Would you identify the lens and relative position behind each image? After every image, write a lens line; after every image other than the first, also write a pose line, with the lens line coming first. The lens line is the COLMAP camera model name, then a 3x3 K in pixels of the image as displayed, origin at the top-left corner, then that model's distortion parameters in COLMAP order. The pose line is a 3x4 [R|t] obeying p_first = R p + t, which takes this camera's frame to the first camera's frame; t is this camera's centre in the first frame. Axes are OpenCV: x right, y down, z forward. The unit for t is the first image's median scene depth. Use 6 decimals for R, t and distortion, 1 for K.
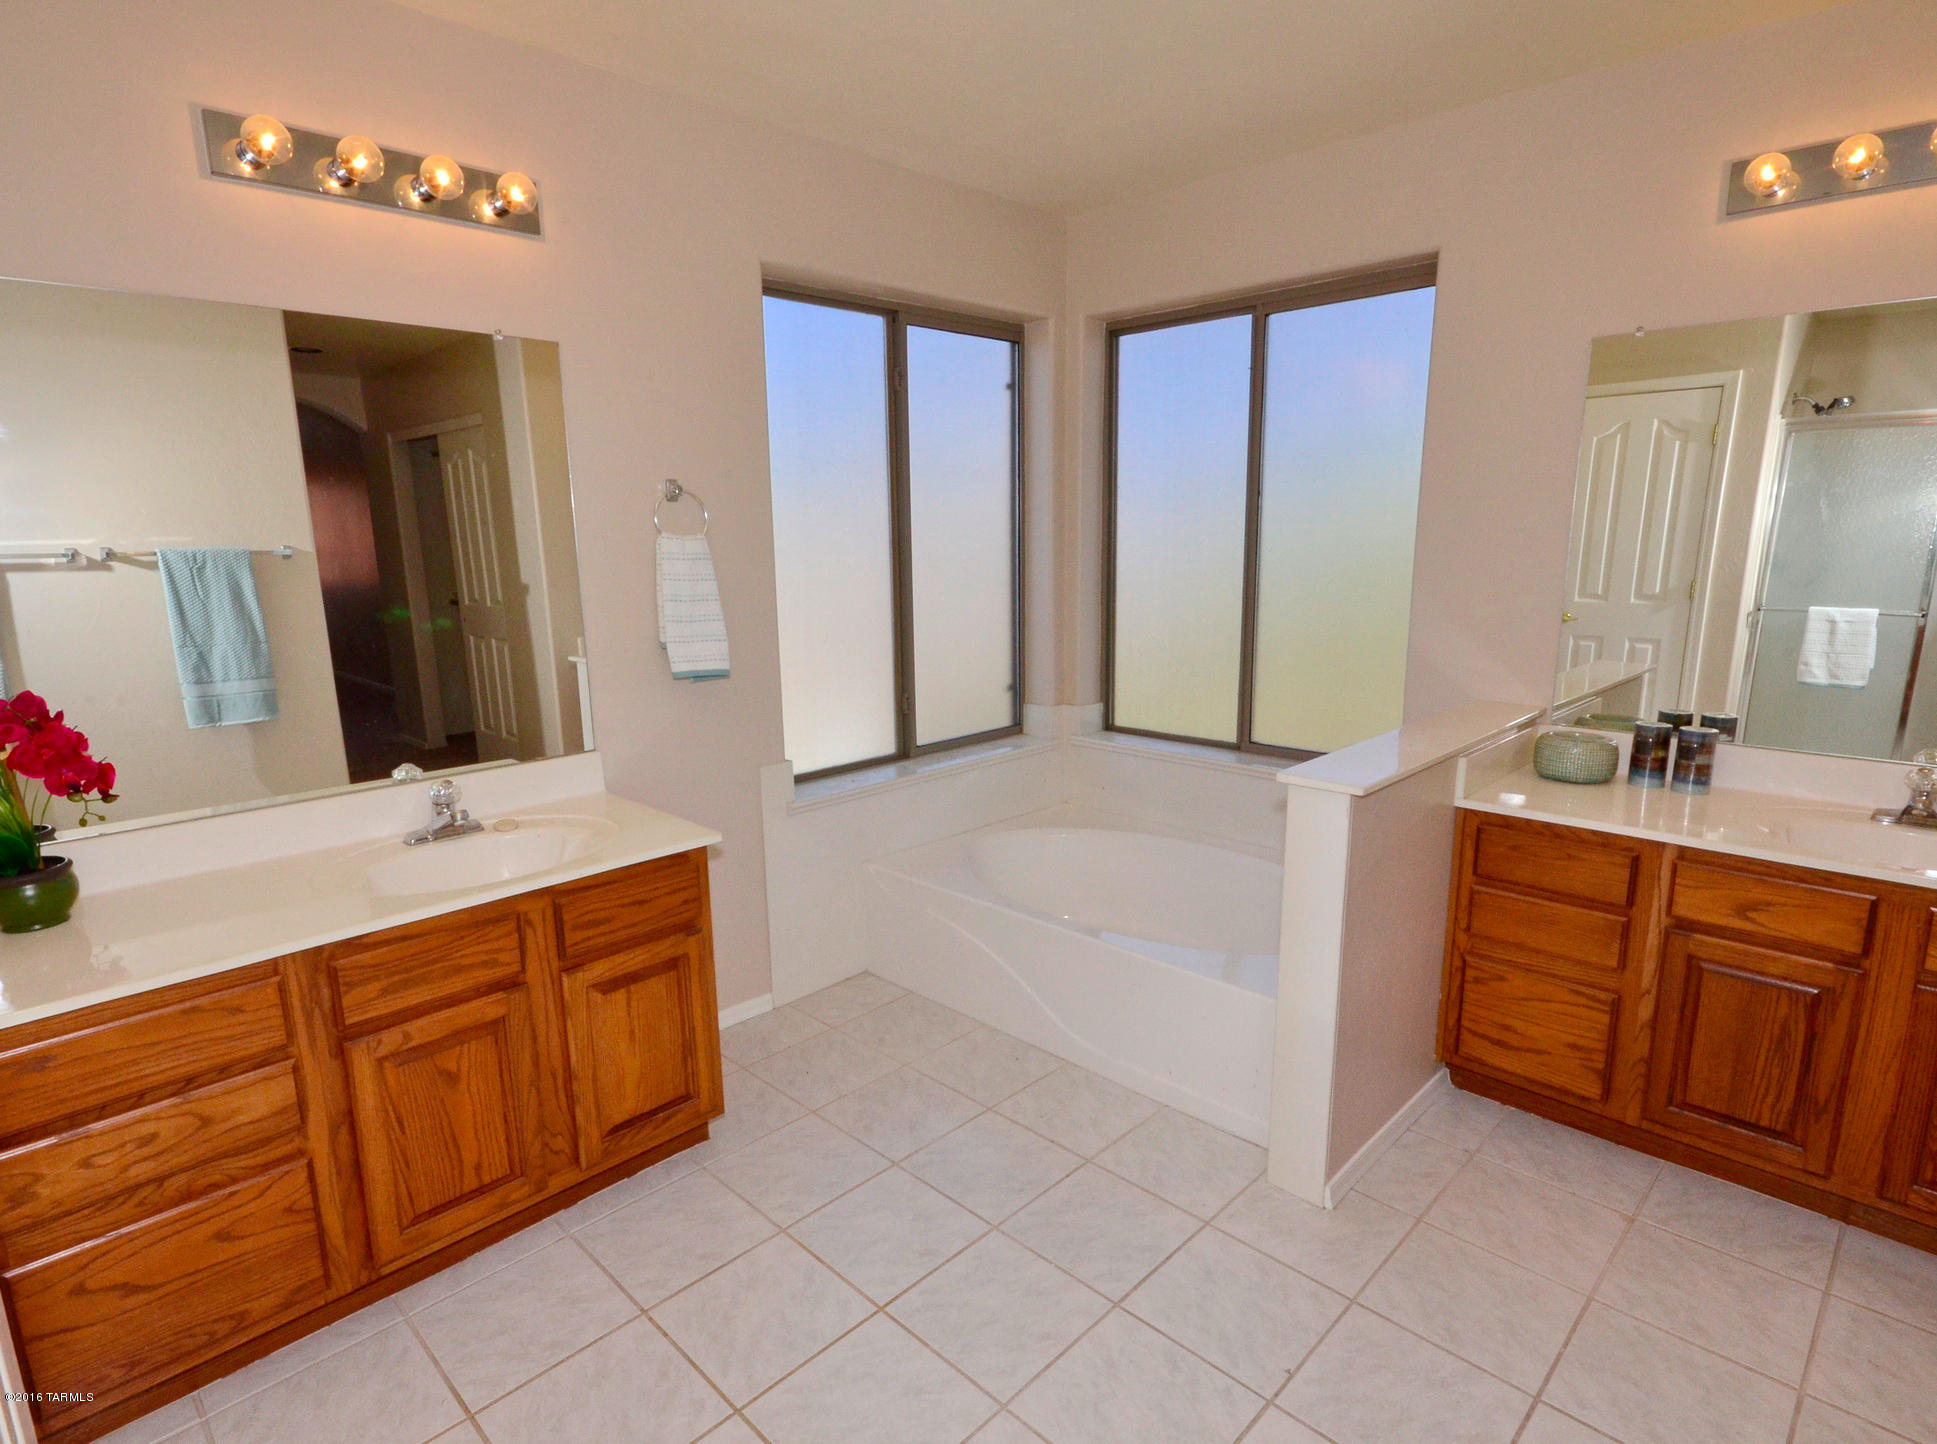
lens RADIAL K [[1027.4, 0, 970.1], [0, 1027.4, 733.9], [0, 0, 1]] dist [0.000581, 0.000577]
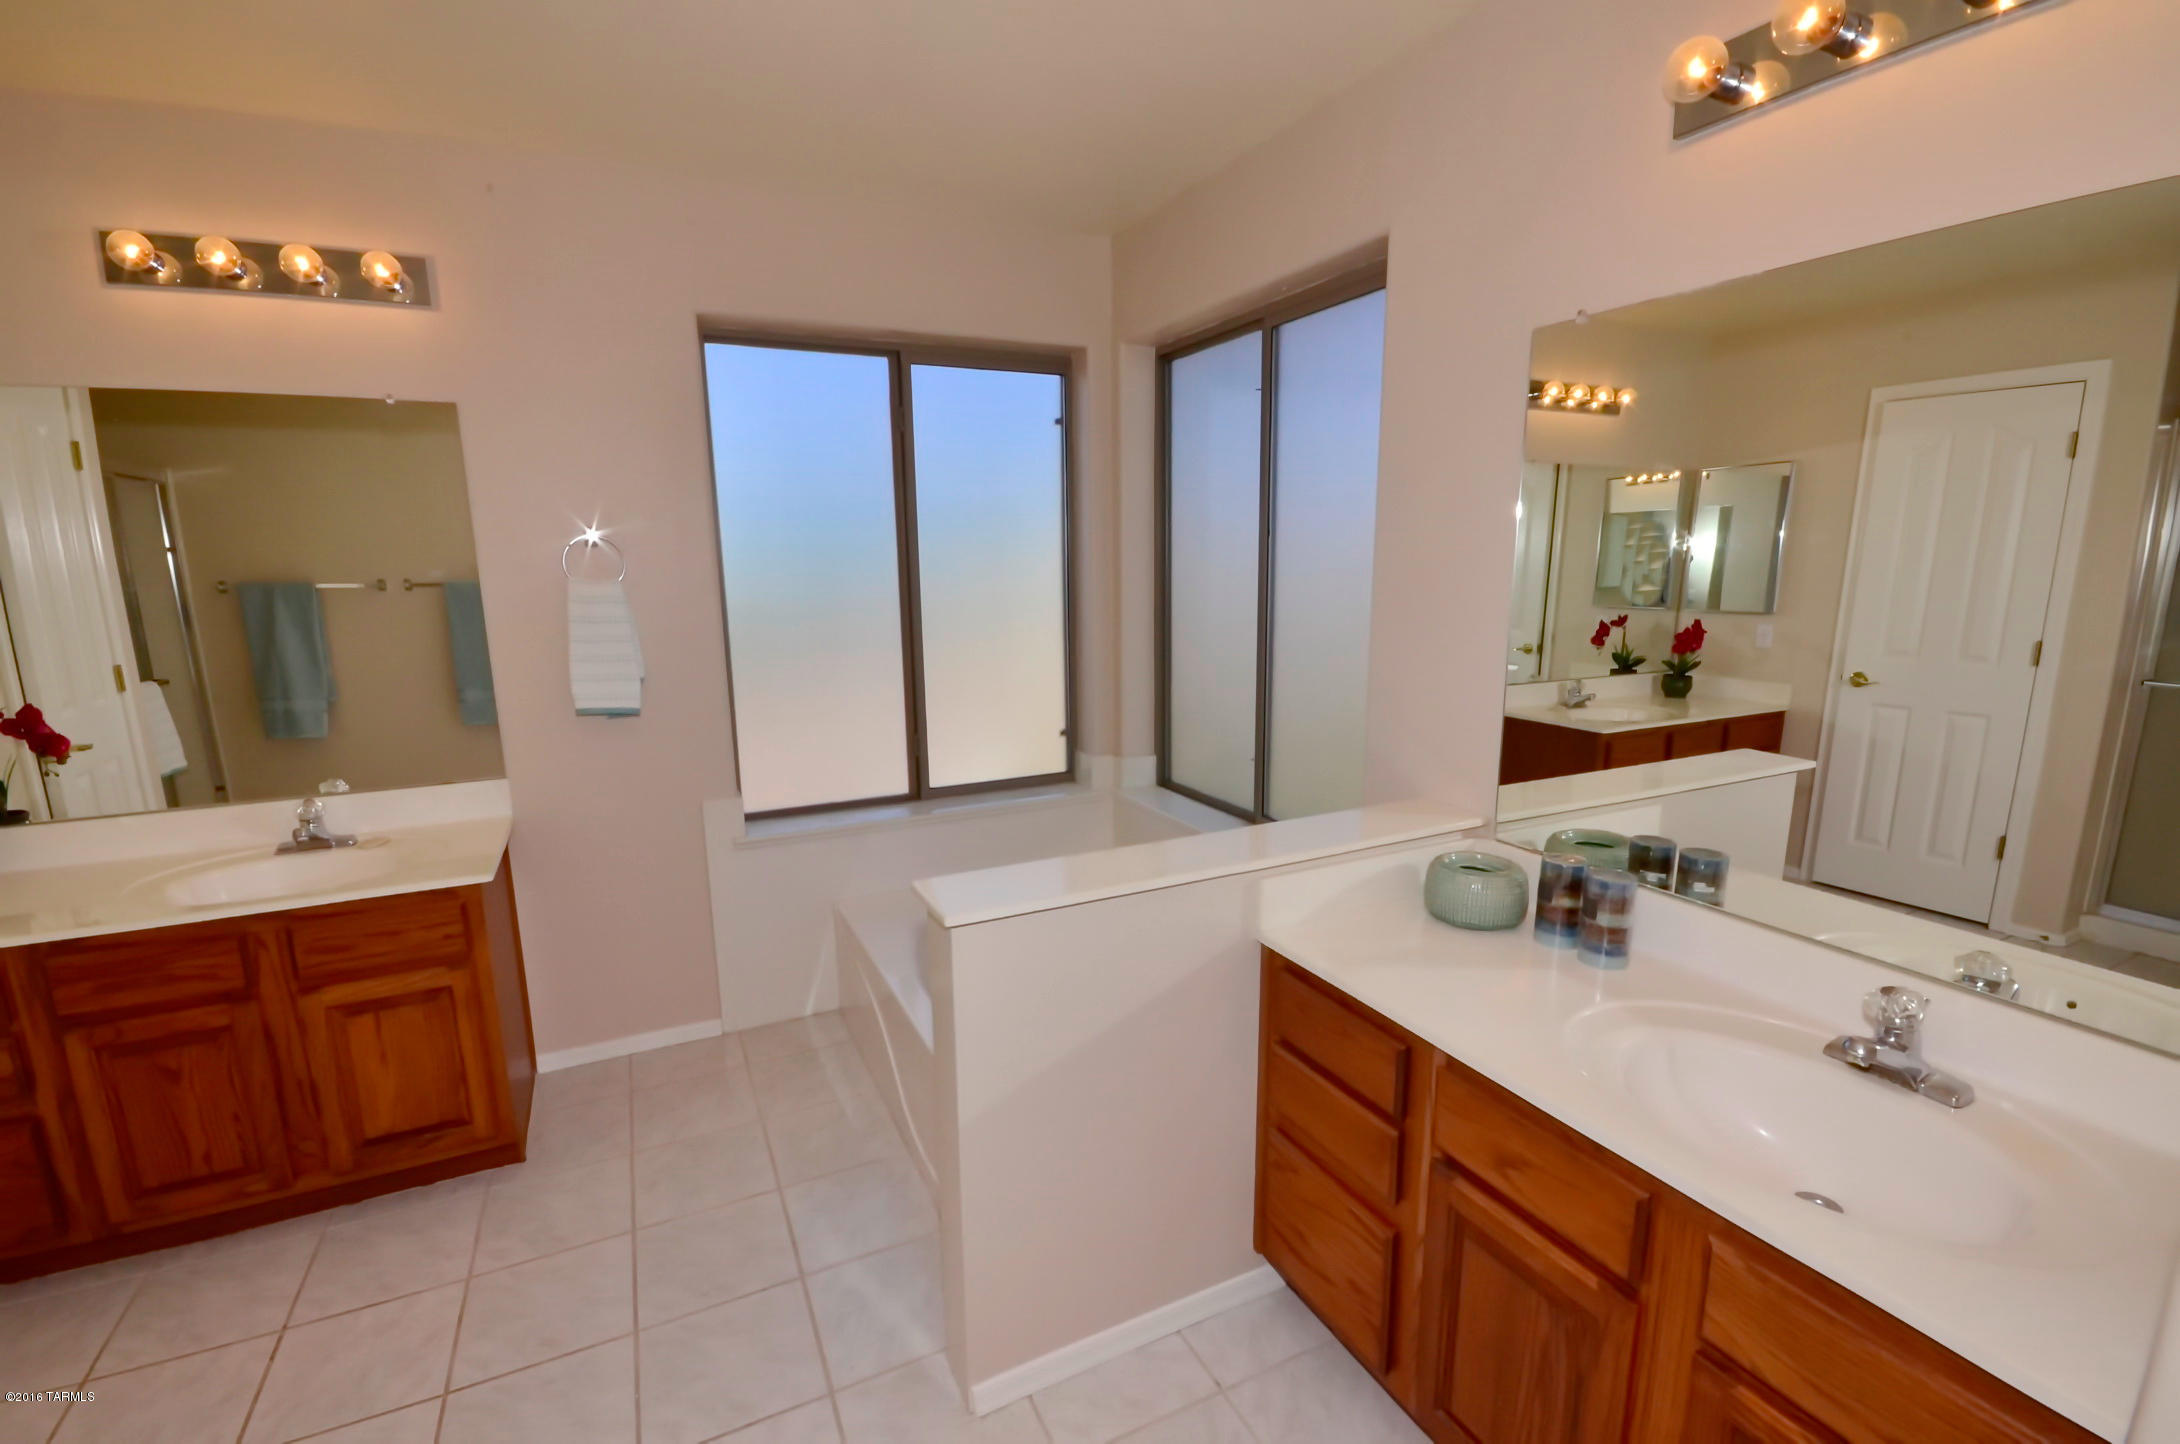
lens RADIAL K [[955.3, 0, 1086.8], [0, 955.3, 735.9], [0, 0, 1]] dist [0.014344, -0.013423]
pose [[0.944264, 0.065882, -0.322528, 0.618346], [-0.067703, 0.997690, 0.005580, -0.086435], [0.322151, 0.016567, 0.946543, 0.281092]]
